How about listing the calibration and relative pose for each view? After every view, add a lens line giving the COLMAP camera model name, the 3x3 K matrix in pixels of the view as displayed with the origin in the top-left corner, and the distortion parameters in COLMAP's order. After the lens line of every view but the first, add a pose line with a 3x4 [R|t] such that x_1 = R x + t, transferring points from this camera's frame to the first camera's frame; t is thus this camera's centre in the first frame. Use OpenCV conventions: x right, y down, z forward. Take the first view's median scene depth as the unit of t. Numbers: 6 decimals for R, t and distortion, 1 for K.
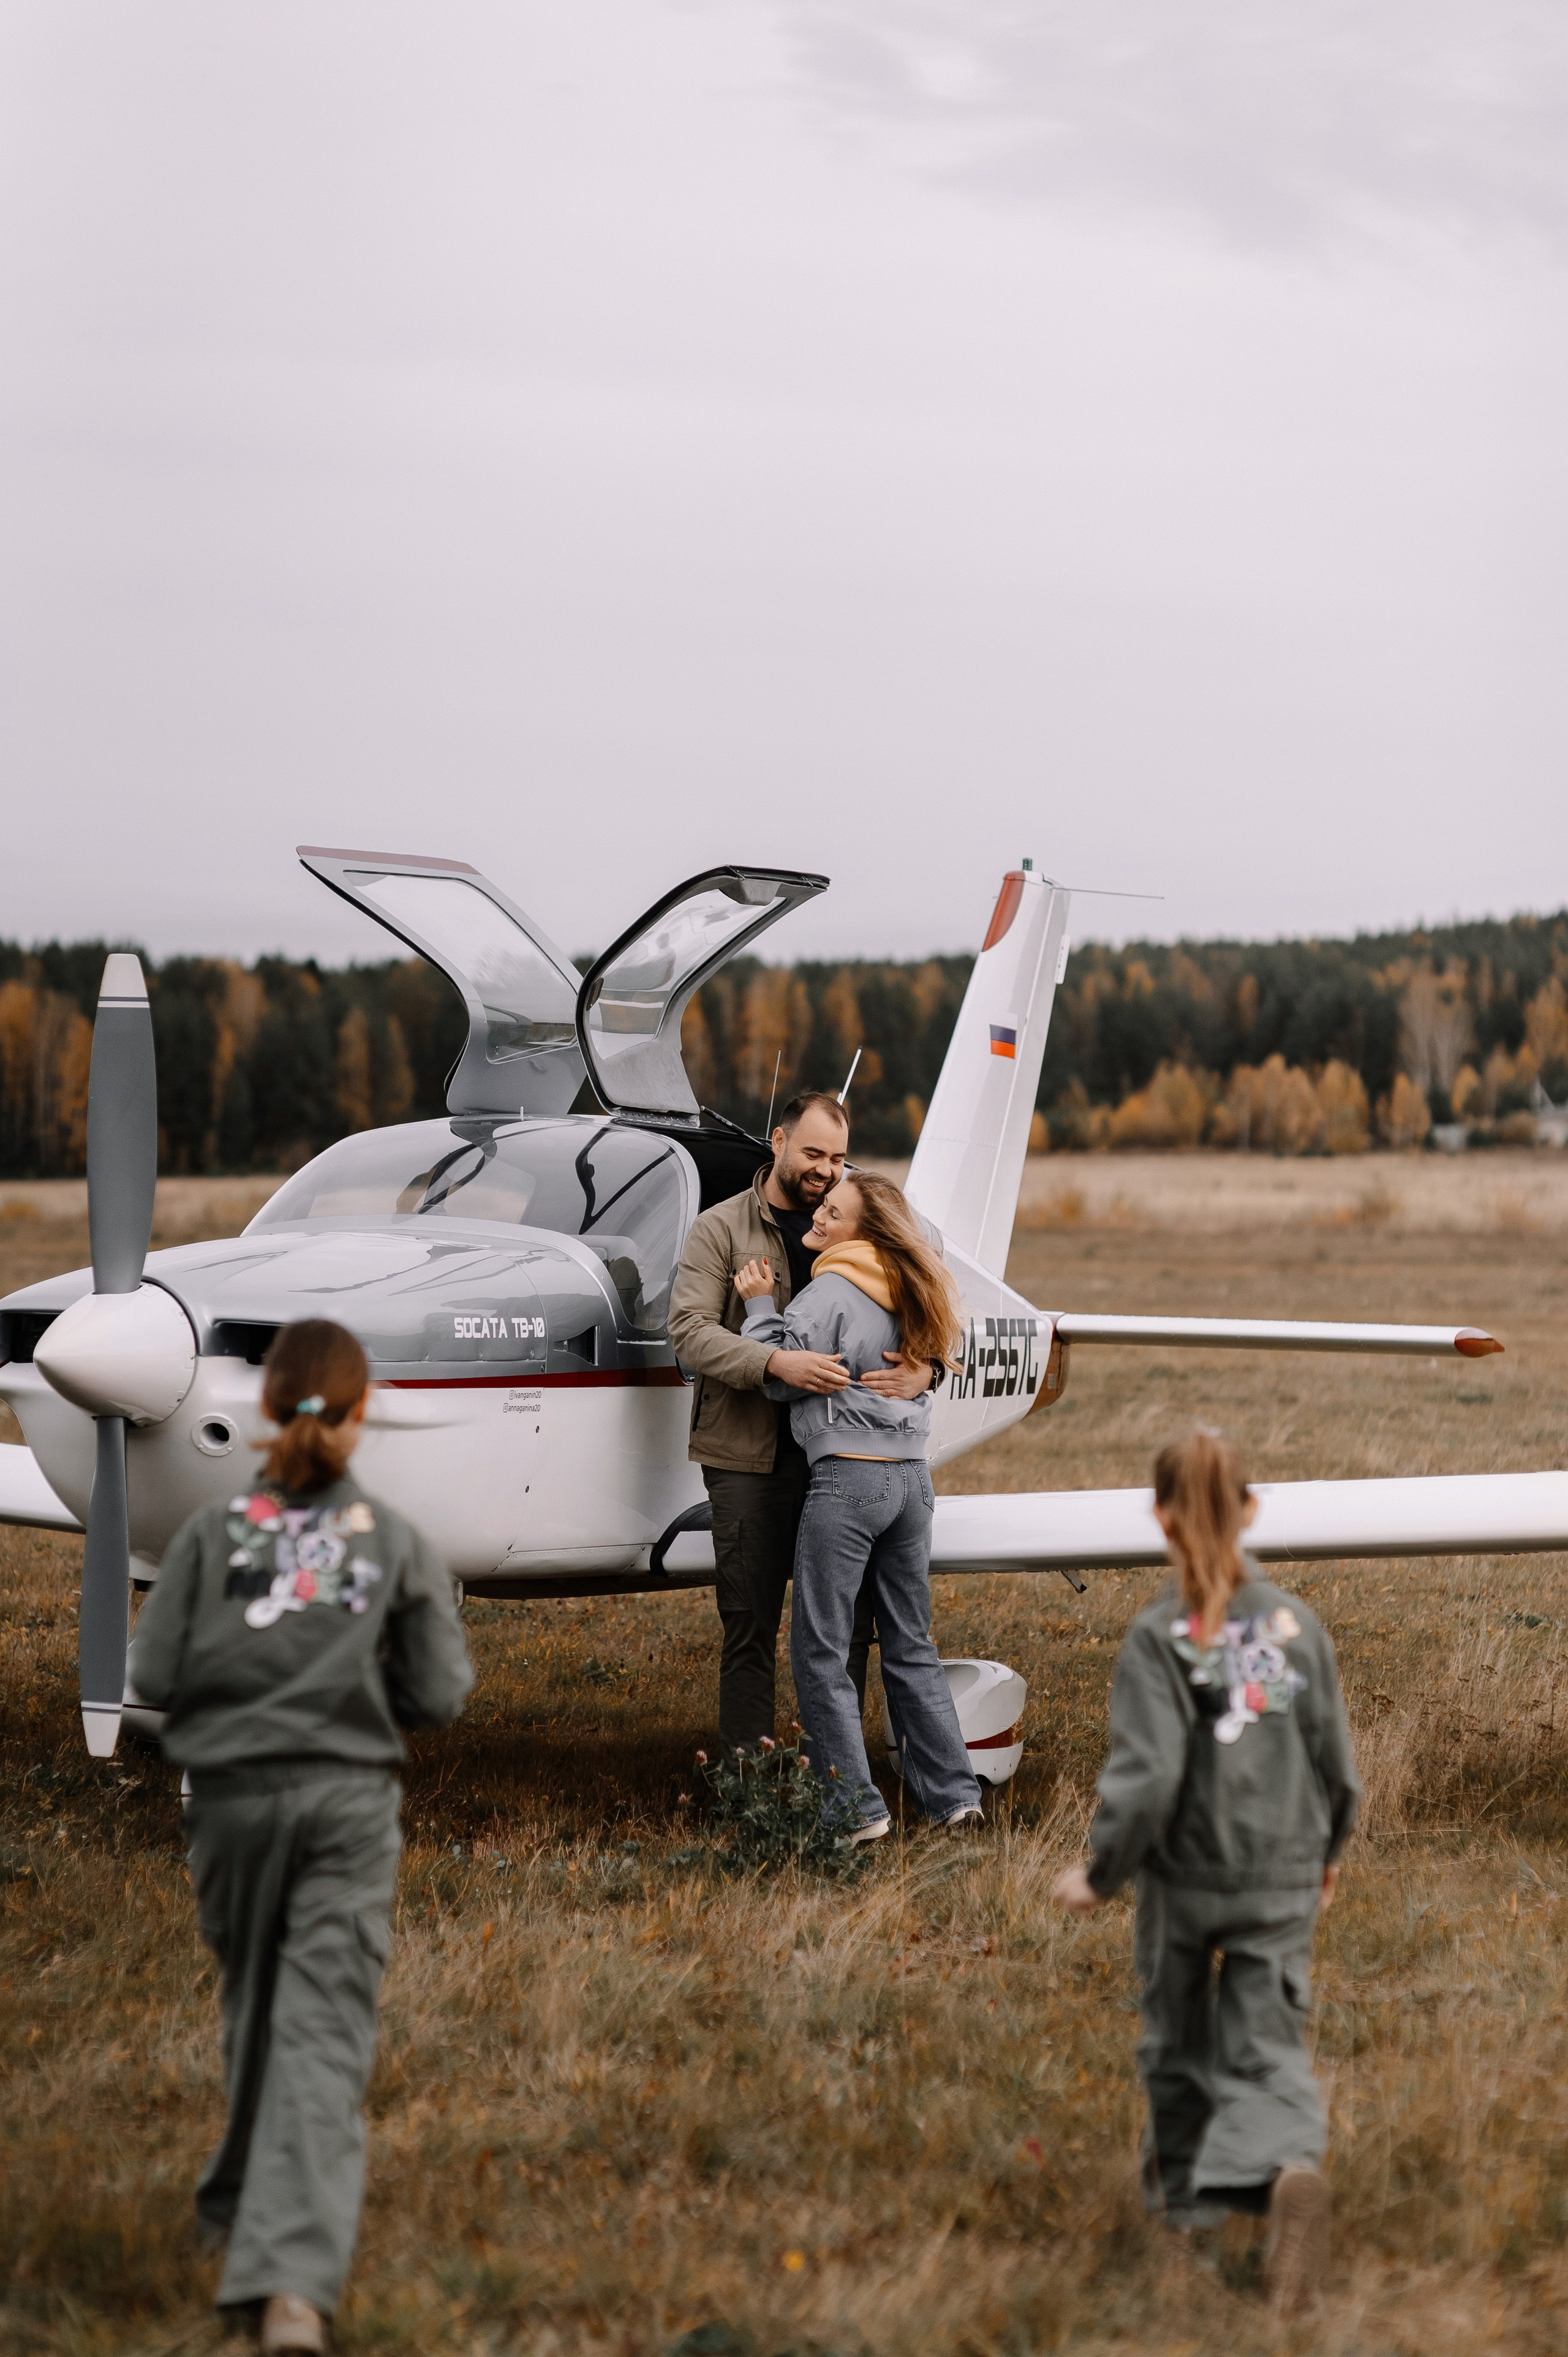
lens RADIAL K [[5724.4, 0, 784.0], [0, 5724.4, 1178.5], [0, 0, 1]] dist [-0.011524, 0.167255]
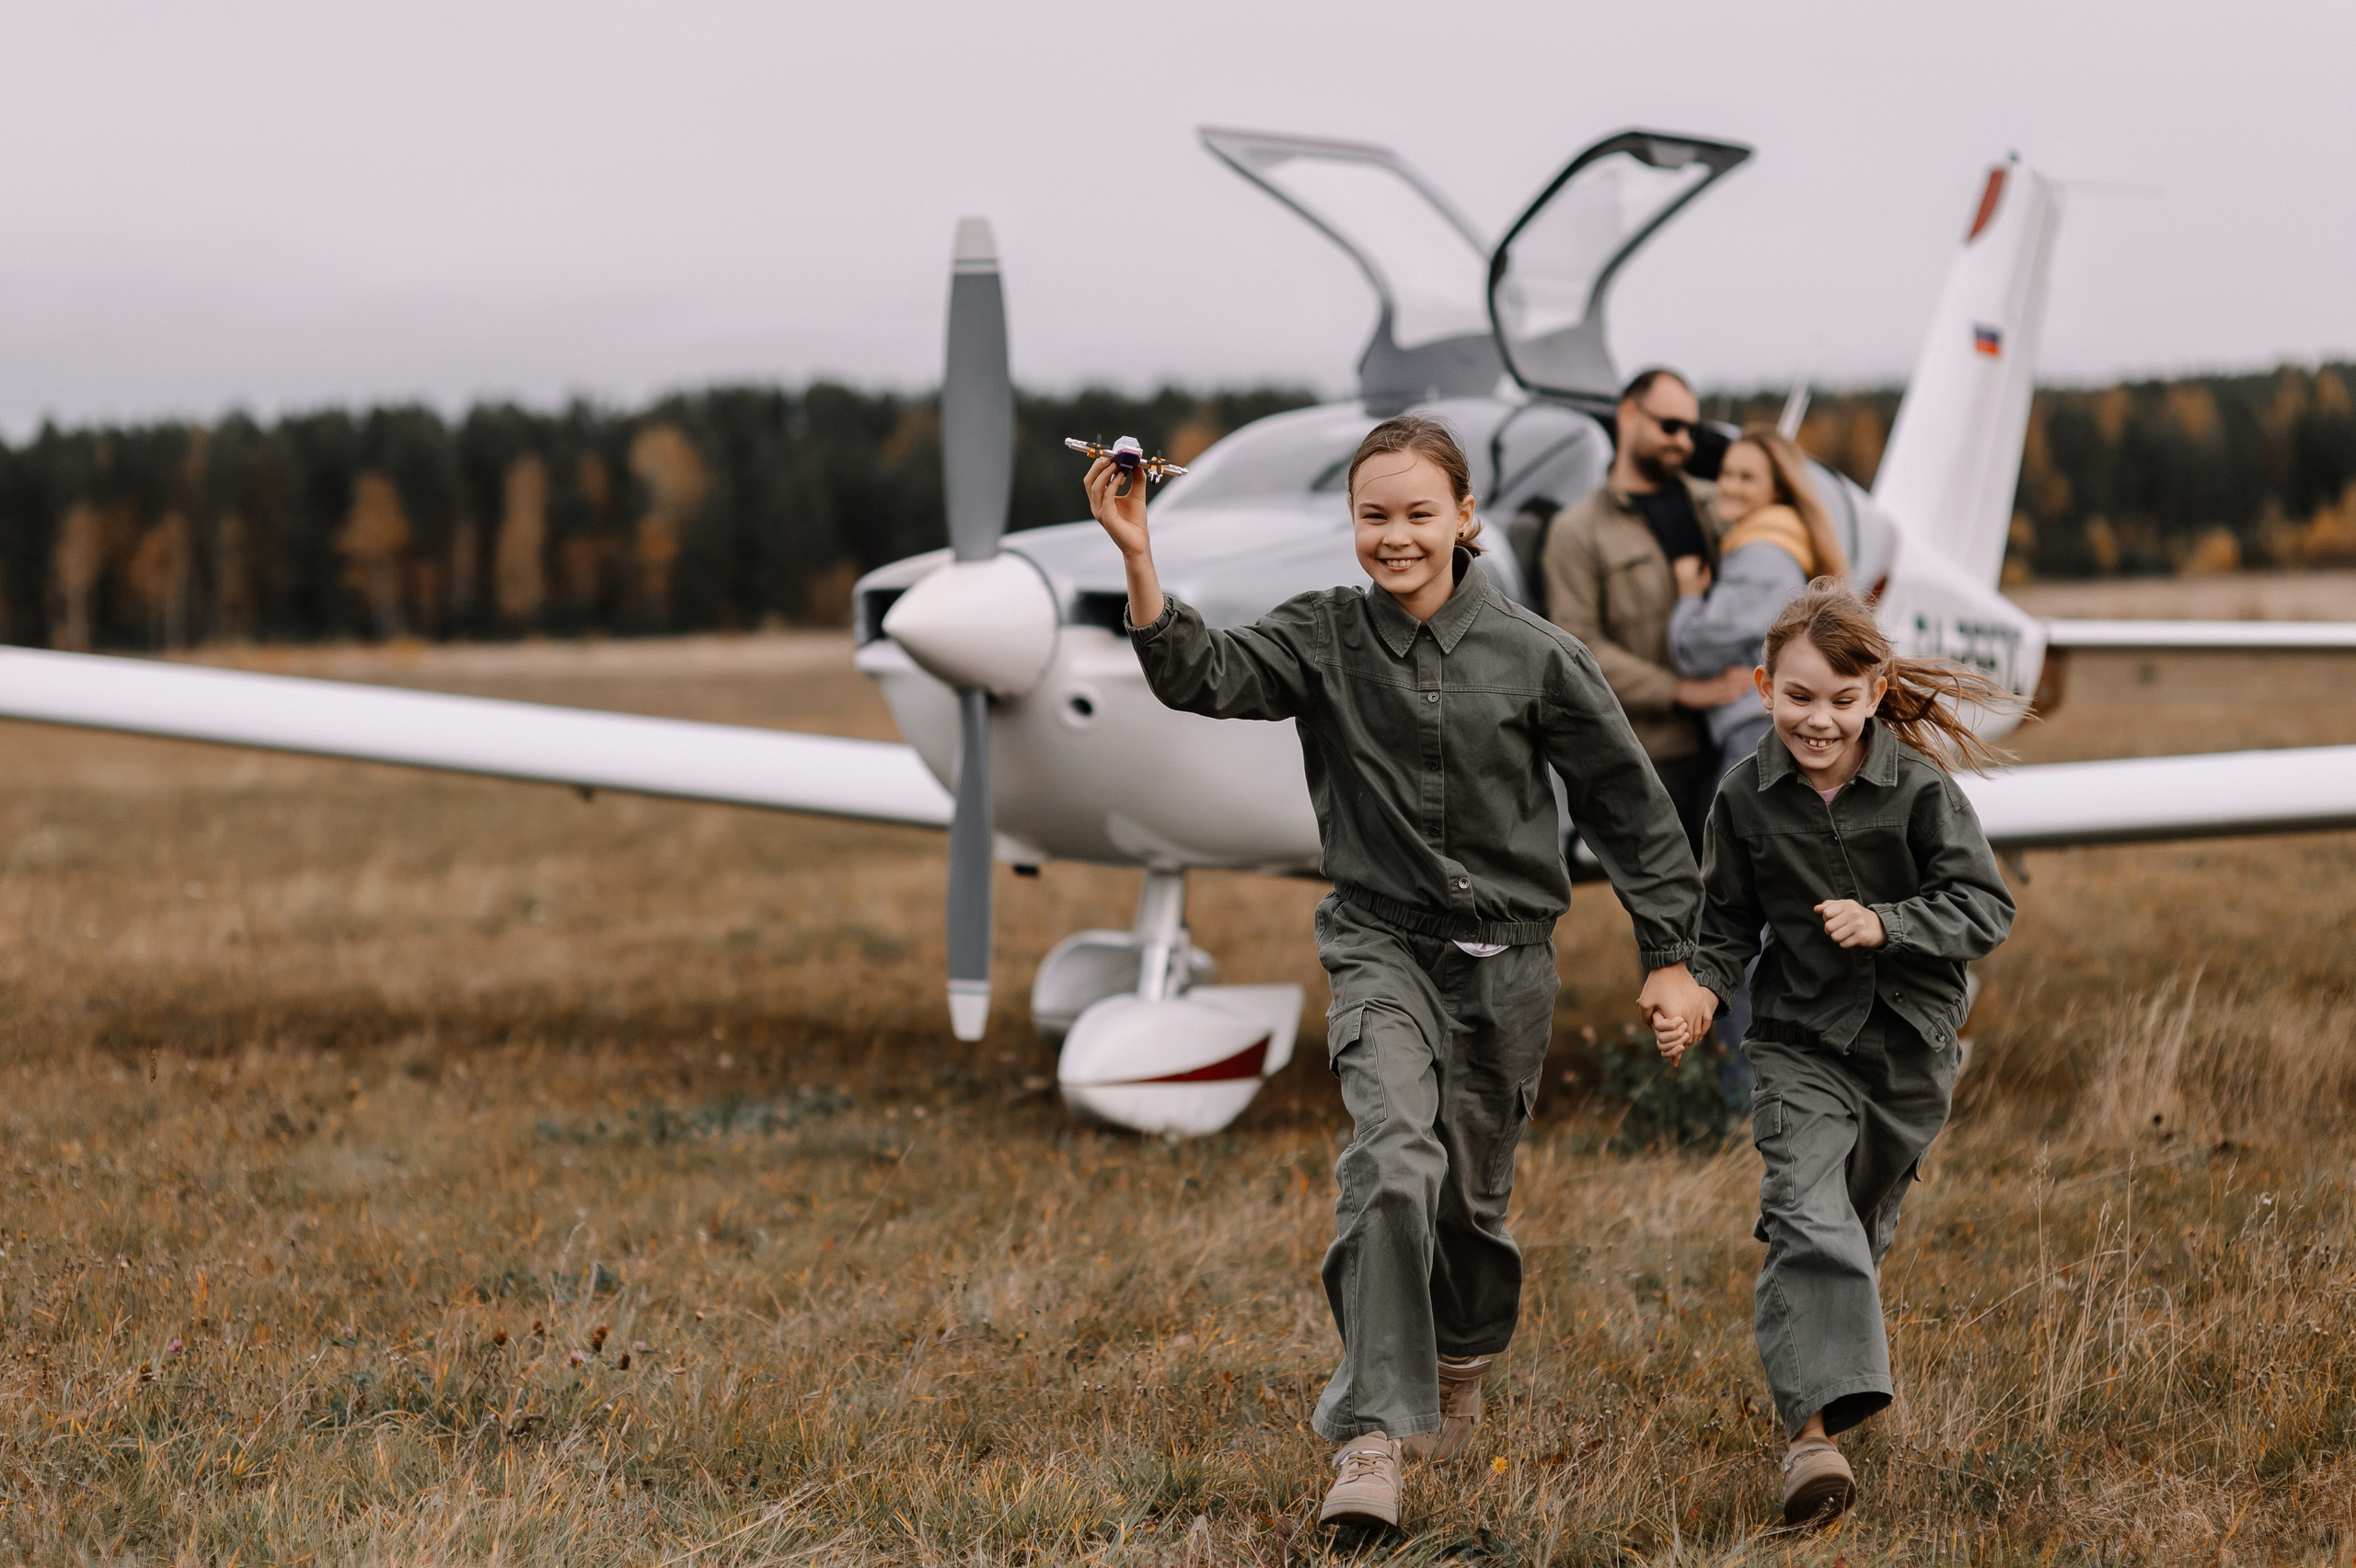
lens RADIAL K [[5722.5, 0, 1178.0], [0, 5722.5, 784.0], [0, 0, 1]] dist [-0.011524, 0.167255]
pose [[0.989951, -0.014308, -0.140685, 0.036950], [0.018211, 0.999483, 0.026495, 0.021953], [0.140233, -0.028790, 0.989700, 0.025617]]
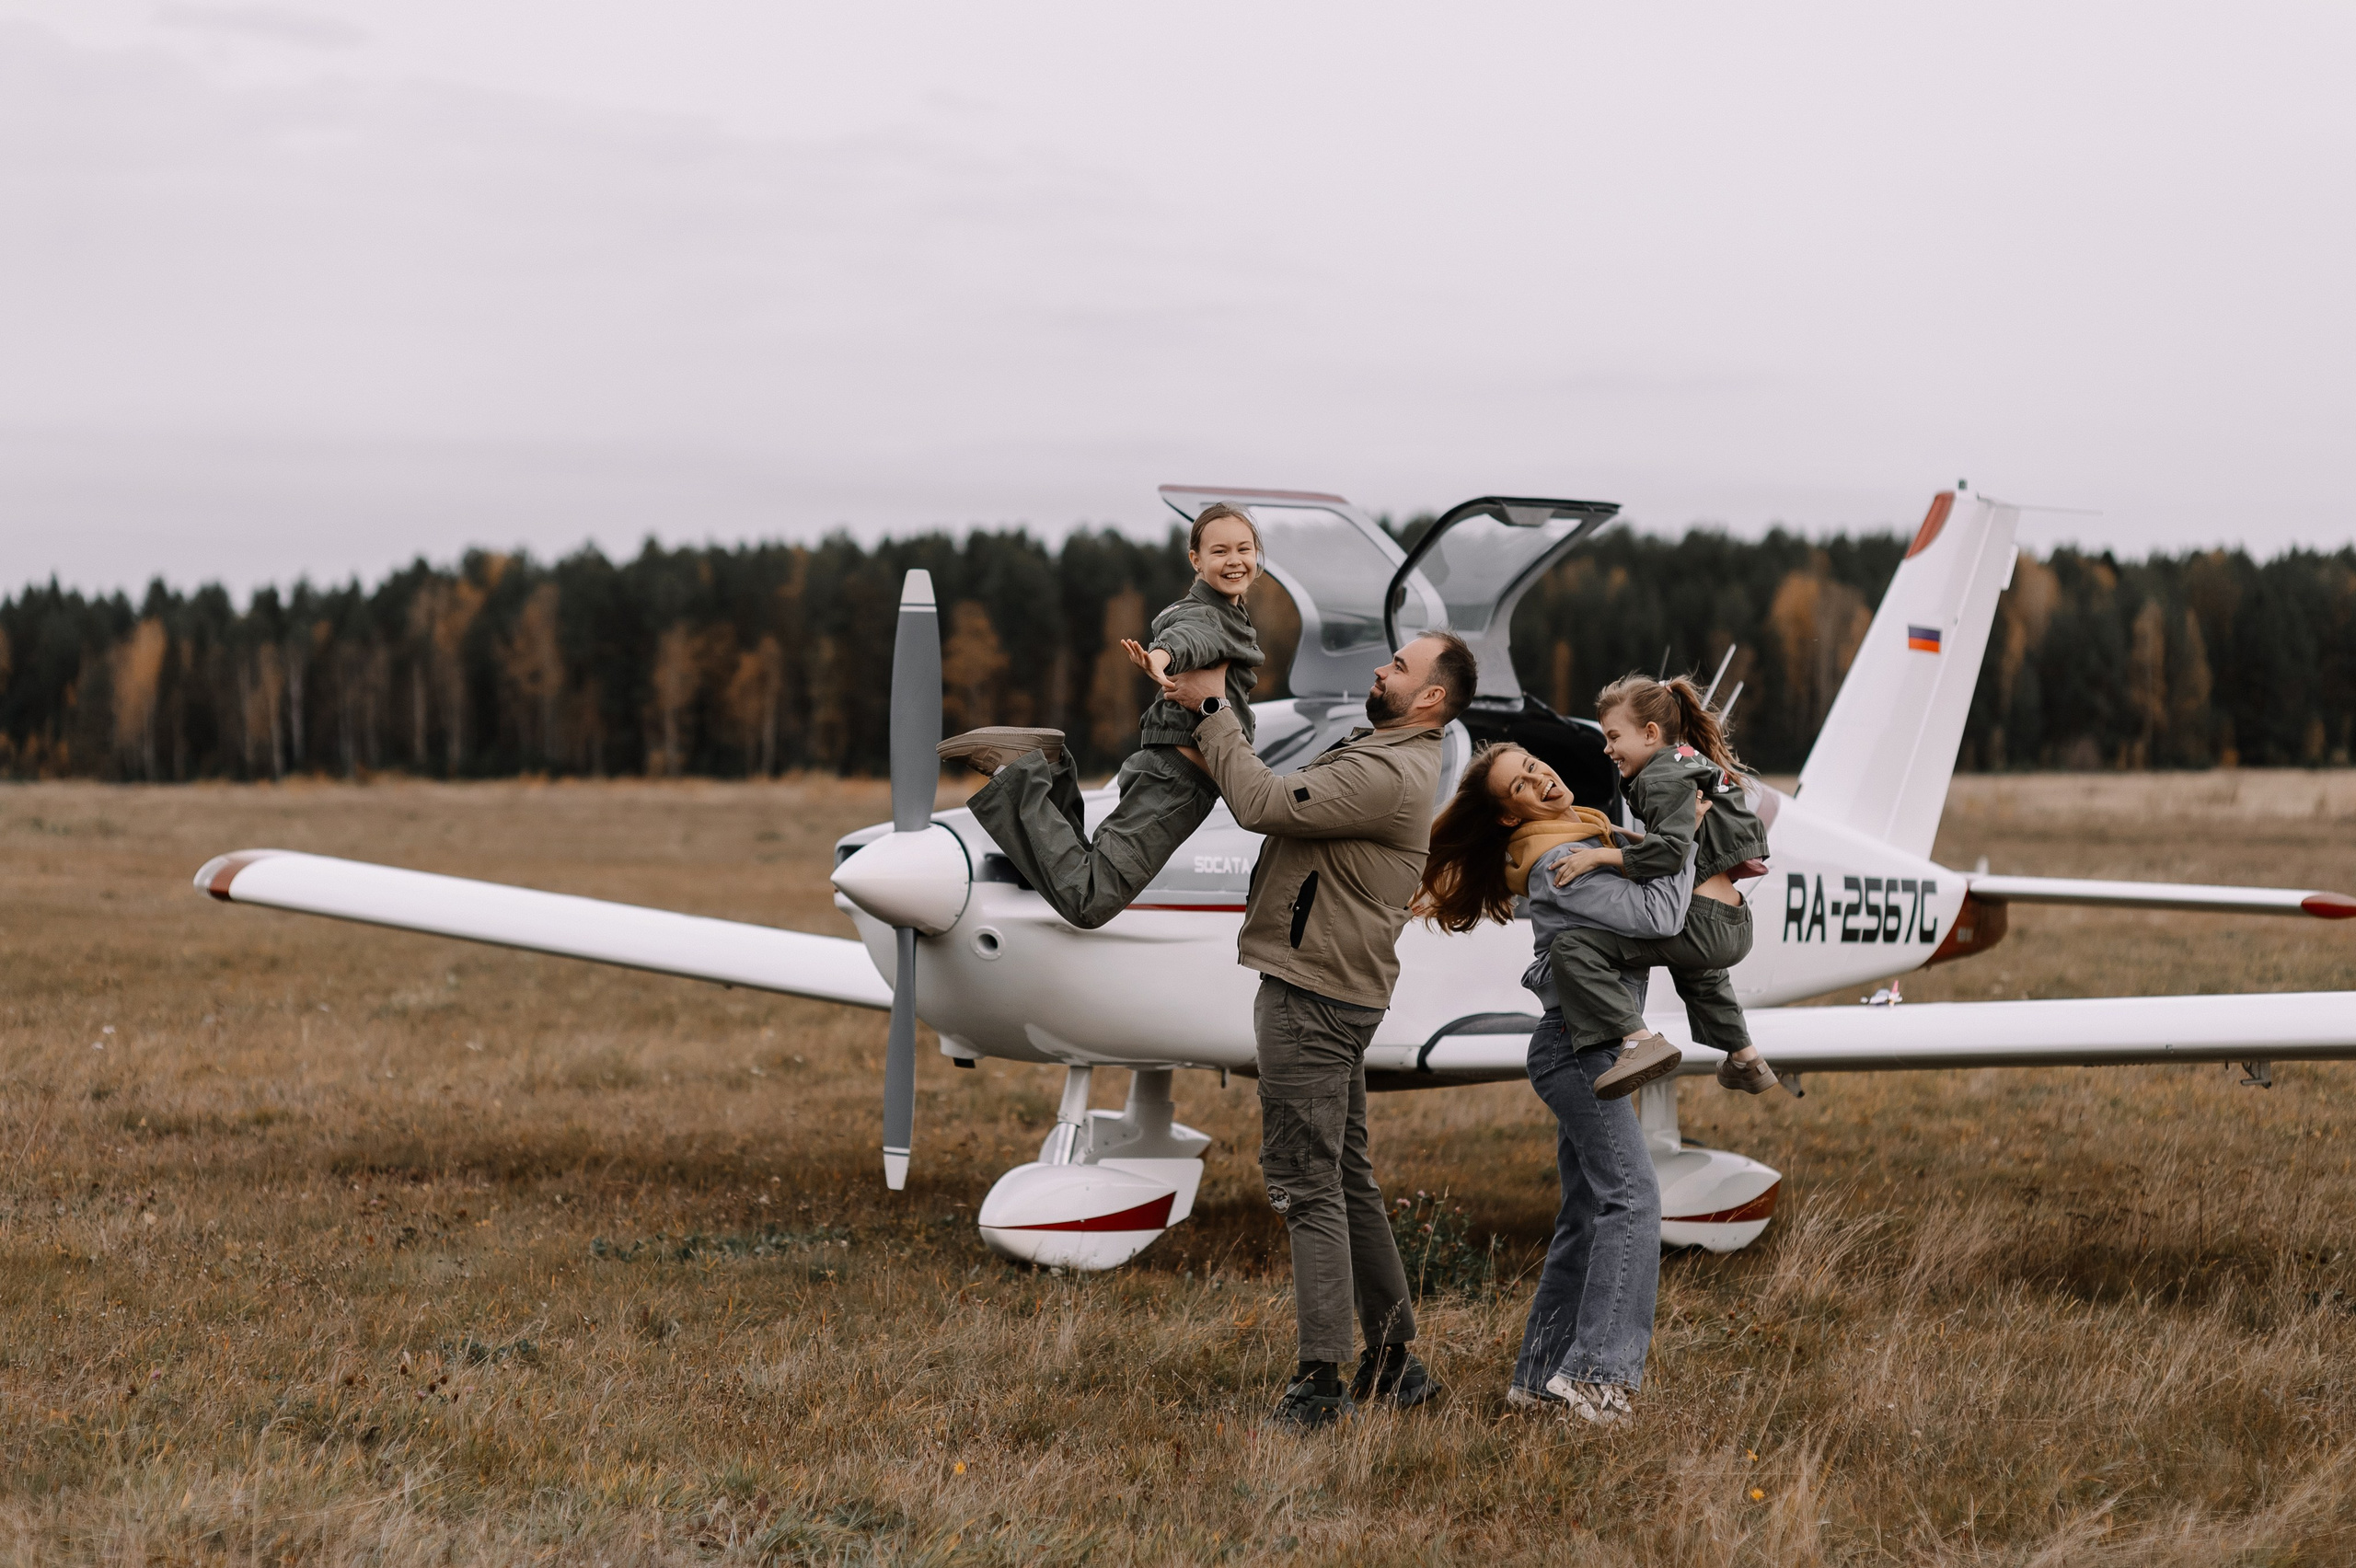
lens RADIAL K [[5933.3, 0, 1104.5], [0, 5933.3, 785.9], [0, 0, 1]] dist [-0.023114, -0.106010]
pose [[0.965053, 0.010058, -0.261860, 0.188224], [-0.009619, 0.999949, 0.002958, 0.003565], [0.261877, -0.000335, 0.965101, -0.193281]]
